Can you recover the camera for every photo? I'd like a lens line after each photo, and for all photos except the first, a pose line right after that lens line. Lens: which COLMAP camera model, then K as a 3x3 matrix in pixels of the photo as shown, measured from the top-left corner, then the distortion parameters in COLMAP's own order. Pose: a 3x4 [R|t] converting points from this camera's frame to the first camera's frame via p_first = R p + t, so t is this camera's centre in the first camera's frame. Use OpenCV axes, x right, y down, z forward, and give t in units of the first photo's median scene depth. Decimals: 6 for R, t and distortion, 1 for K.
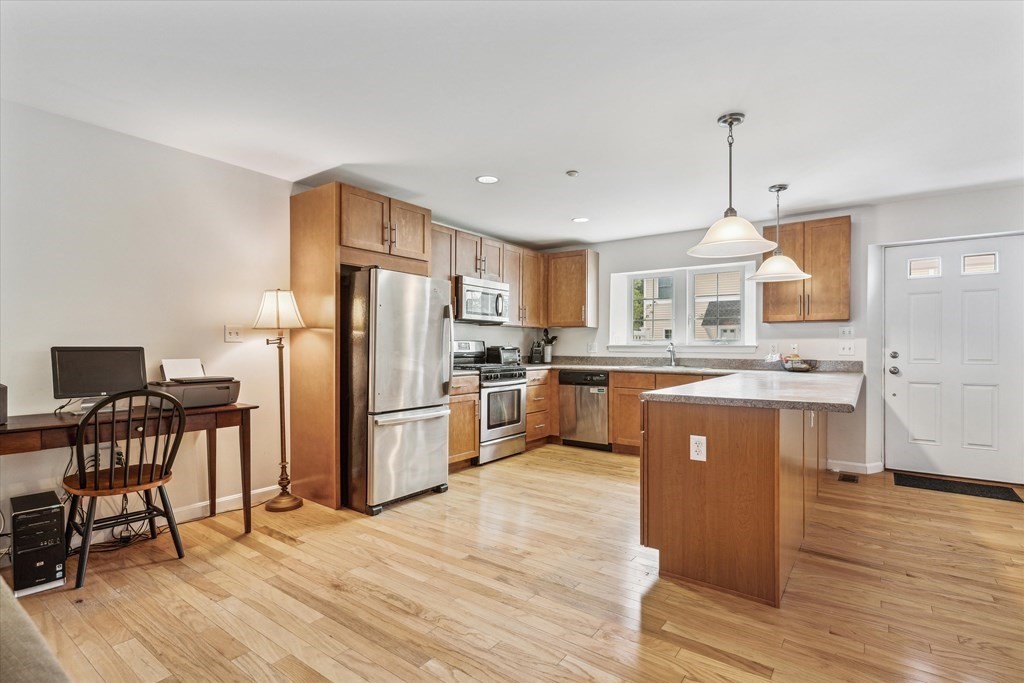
lens RADIAL K [[493.2, 0, 512.0], [0, 493.2, 341.5], [0, 0, 1]] dist [0.001725, 0.000575]
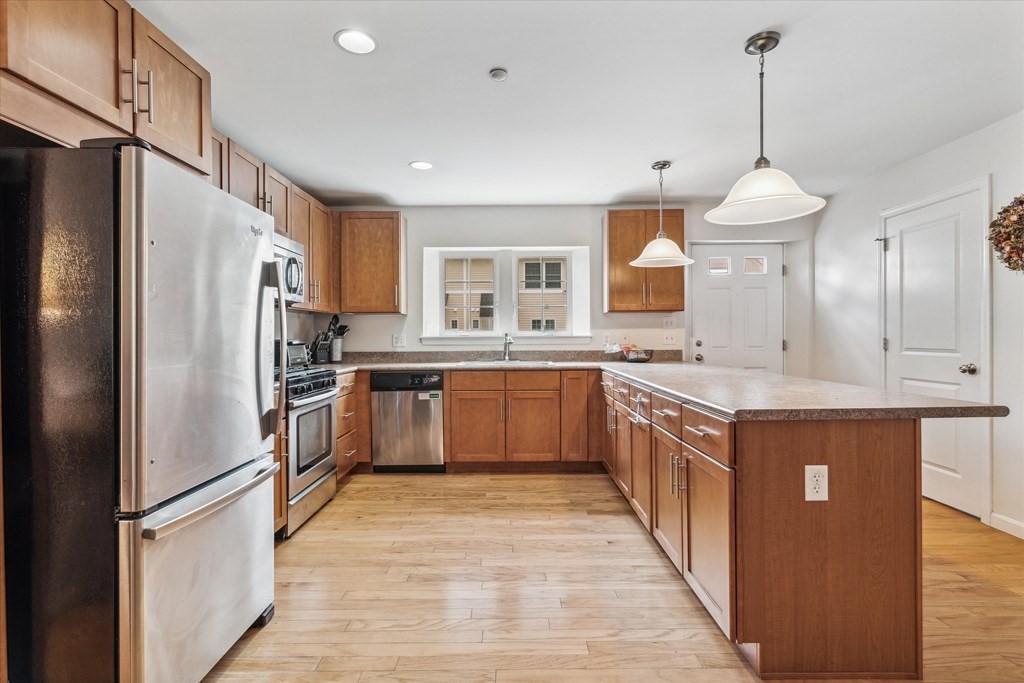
lens RADIAL K [[485.3, 0, 511.3], [0, 485.3, 339.8], [0, 0, 1]] dist [0.002905, 0.000255]
pose [[0.806429, -0.012091, 0.591208, -0.208439], [0.003838, 0.999877, 0.015214, 0.001107], [-0.591319, -0.010000, 0.806376, 0.393344]]
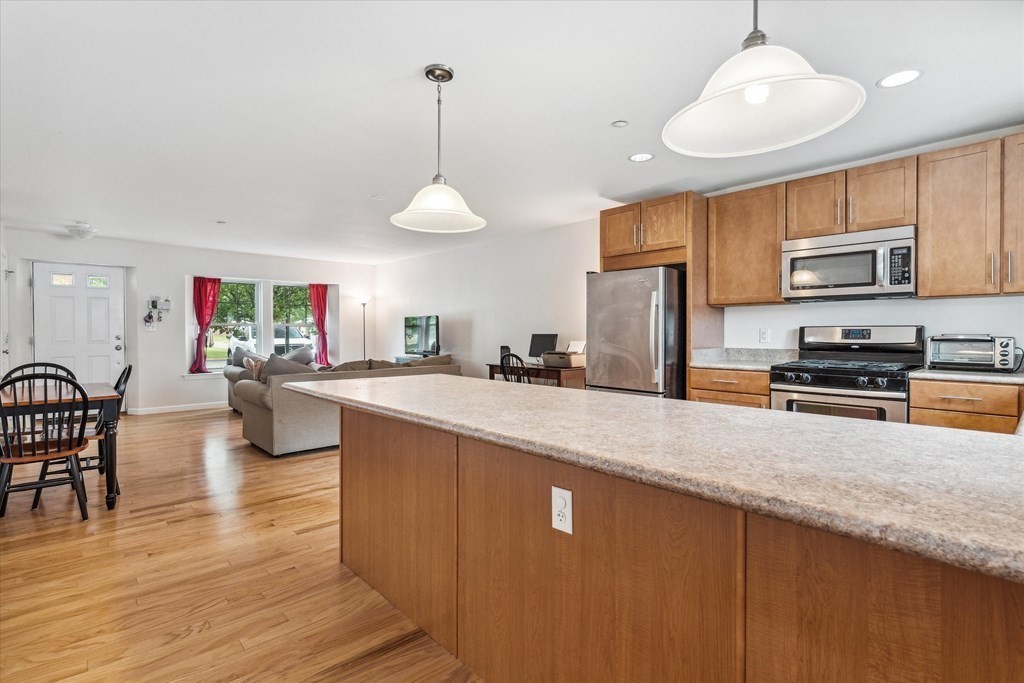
lens RADIAL K [[491.7, 0, 511.5], [0, 491.7, 335.9], [0, 0, 1]] dist [0.001044, 0.000844]
pose [[-0.201683, 0.003581, -0.979444, 0.804209], [0.007911, 0.999967, 0.002028, 0.007555], [0.979419, -0.007339, -0.201705, 0.827369]]
